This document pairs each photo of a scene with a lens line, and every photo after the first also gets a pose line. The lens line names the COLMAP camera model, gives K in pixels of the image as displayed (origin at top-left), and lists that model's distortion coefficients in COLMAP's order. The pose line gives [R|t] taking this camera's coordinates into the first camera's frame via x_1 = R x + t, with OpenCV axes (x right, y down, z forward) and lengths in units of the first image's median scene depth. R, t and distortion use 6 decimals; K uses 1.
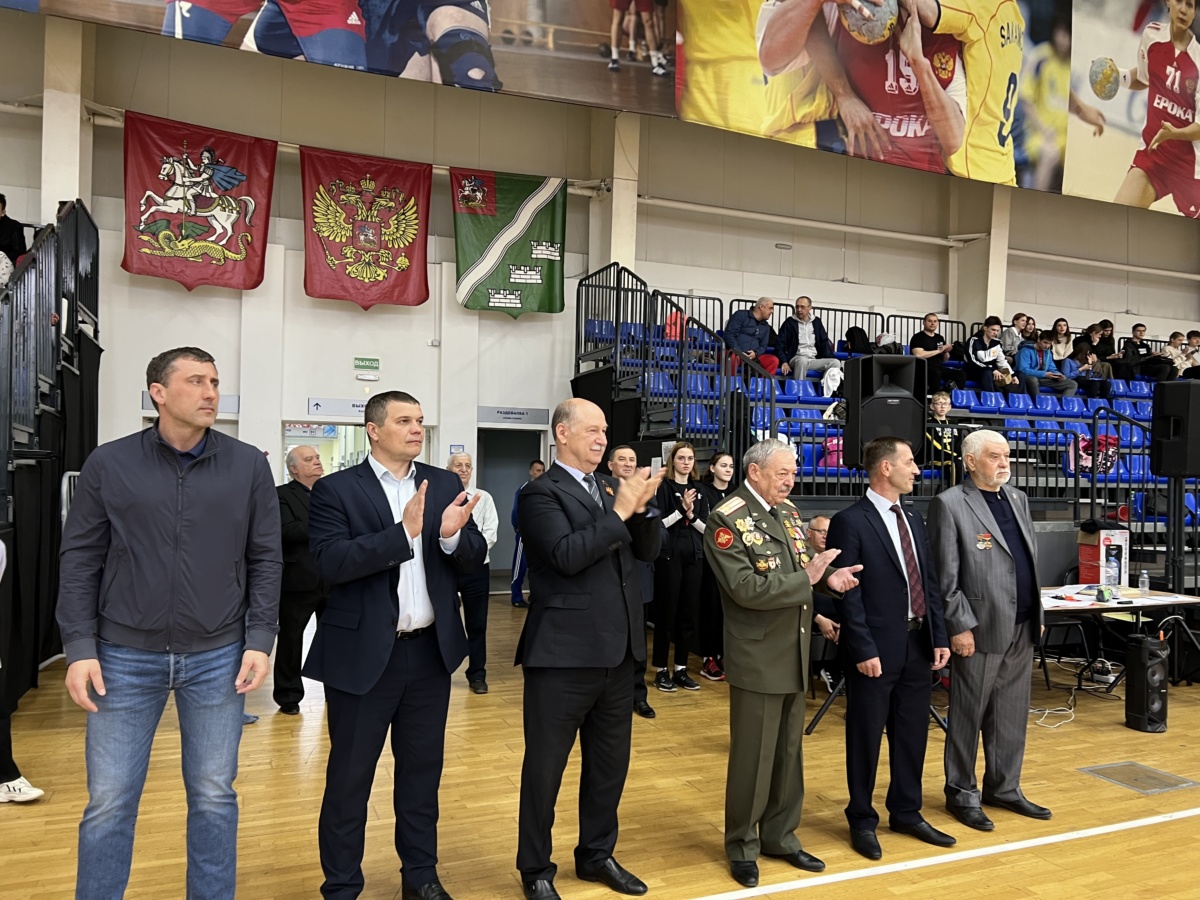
lens RADIAL K [[906.7, 0, 607.9], [0, 906.7, 450.4], [0, 0, 1]] dist [0.067373, -0.074103]
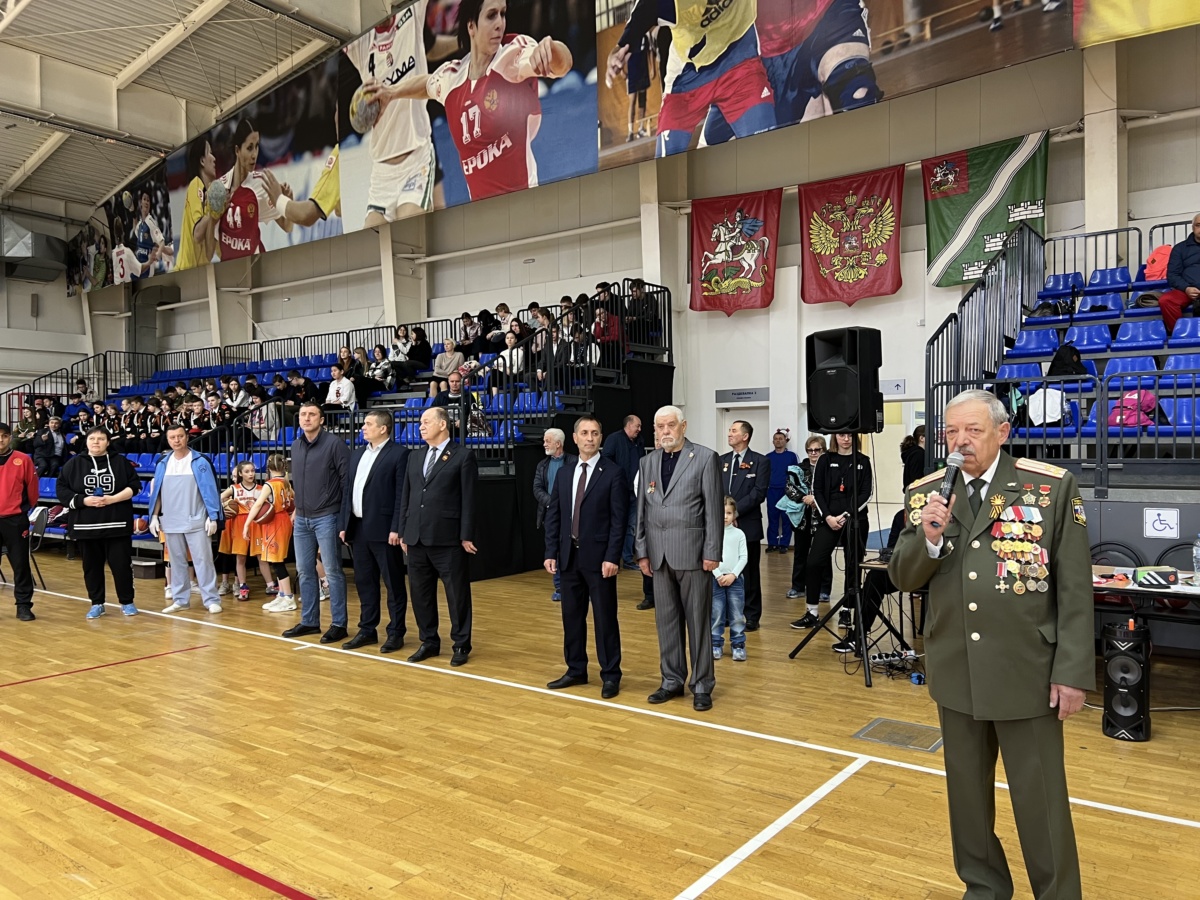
lens RADIAL K [[913.1, 0, 594.7], [0, 913.1, 448.3], [0, 0, 1]] dist [0.077799, -0.092357]
pose [[0.511583, -0.017423, -0.859057, 0.614970], [0.043014, 0.999060, 0.005354, 0.010448], [0.858157, -0.039691, 0.511851, 0.097584]]
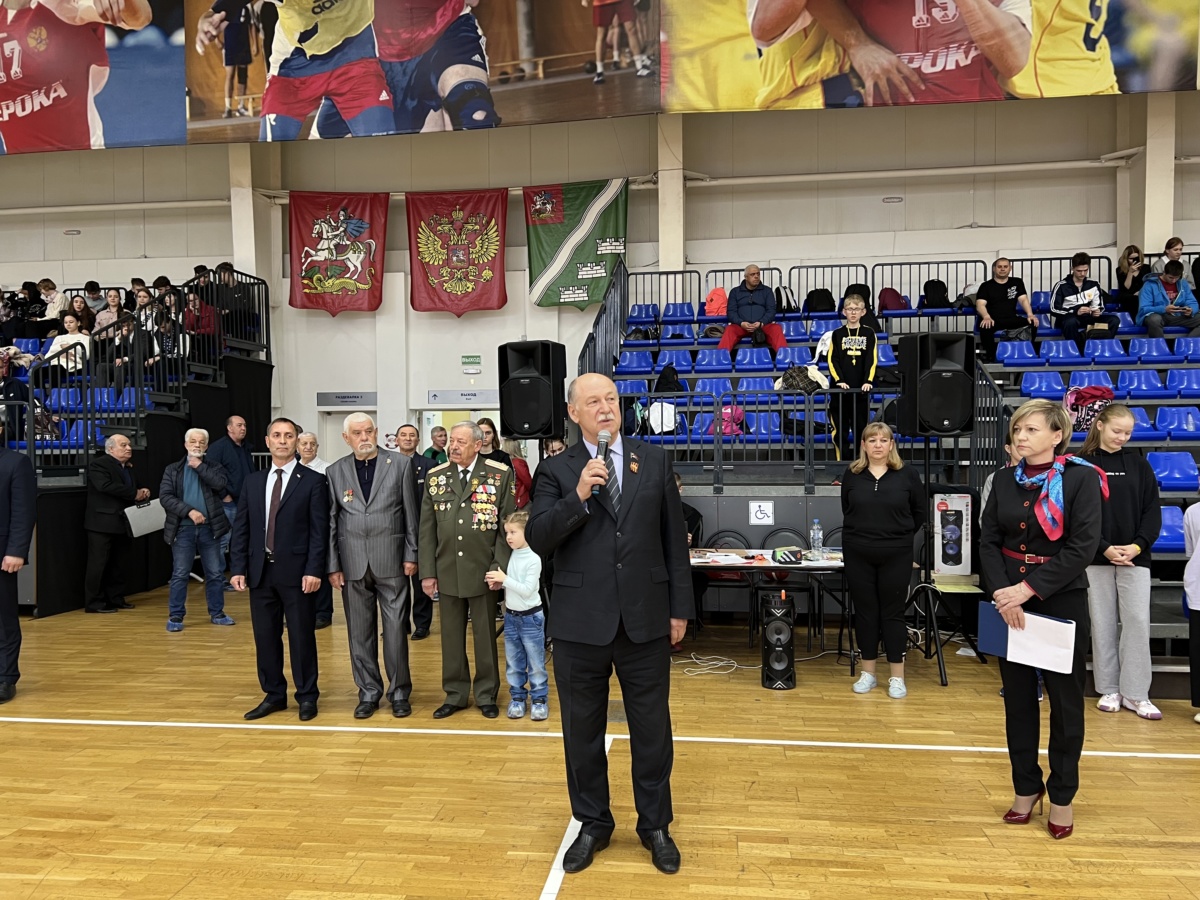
lens RADIAL K [[906.7, 0, 607.9], [0, 906.7, 450.4], [0, 0, 1]] dist [0.067373, -0.074103]
pose [[0.870721, -0.019933, -0.491374, 0.536102], [0.036512, 0.999041, 0.024172, 0.004915], [0.490420, -0.038988, 0.870613, 0.017705]]
